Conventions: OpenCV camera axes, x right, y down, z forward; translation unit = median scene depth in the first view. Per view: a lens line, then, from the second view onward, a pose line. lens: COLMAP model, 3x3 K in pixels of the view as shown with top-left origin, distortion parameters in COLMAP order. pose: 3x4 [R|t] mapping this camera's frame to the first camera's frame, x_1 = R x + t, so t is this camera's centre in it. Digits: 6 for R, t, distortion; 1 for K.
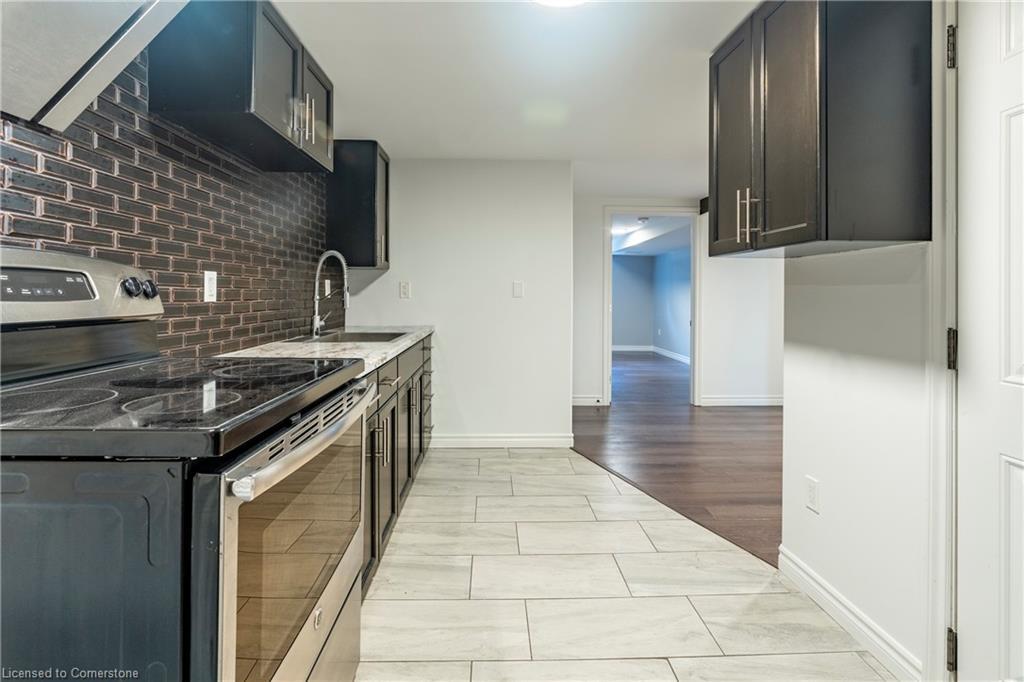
lens RADIAL K [[492.2, 0, 507.9], [0, 492.2, 292.9], [0, 0, 1]] dist [-0.002016, -0.000076]
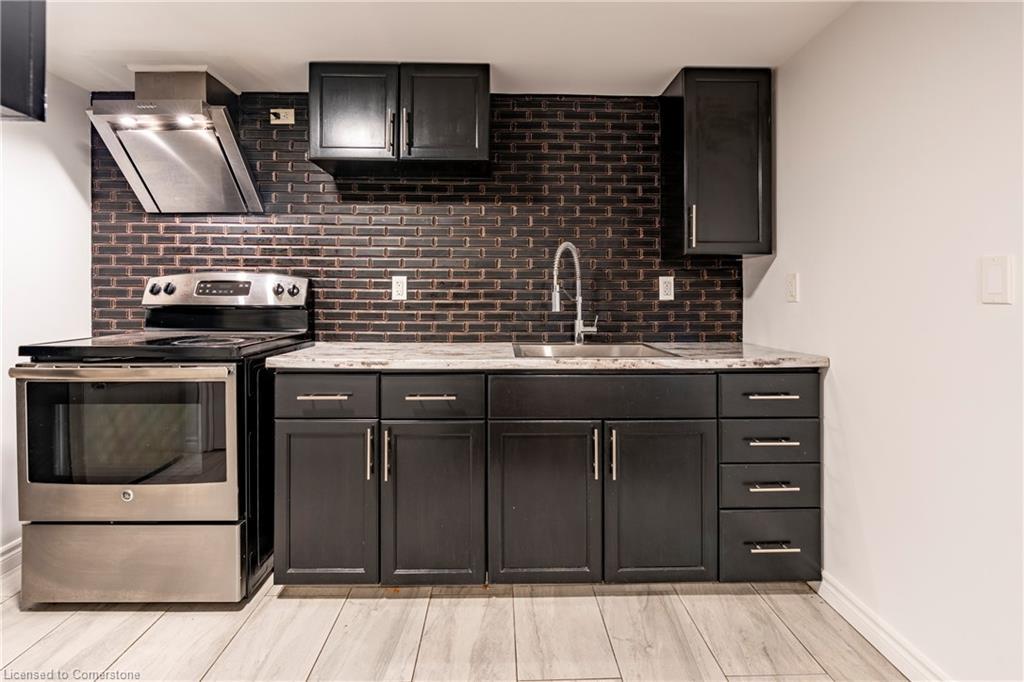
lens RADIAL K [[492.2, 0, 507.9], [0, 492.2, 292.9], [0, 0, 1]] dist [-0.002016, -0.000076]
pose [[-0.011722, -0.005602, -0.999916, 0.681046], [-0.002354, 0.999982, -0.005575, 0.006100], [0.999929, 0.002288, -0.011735, 1.288208]]
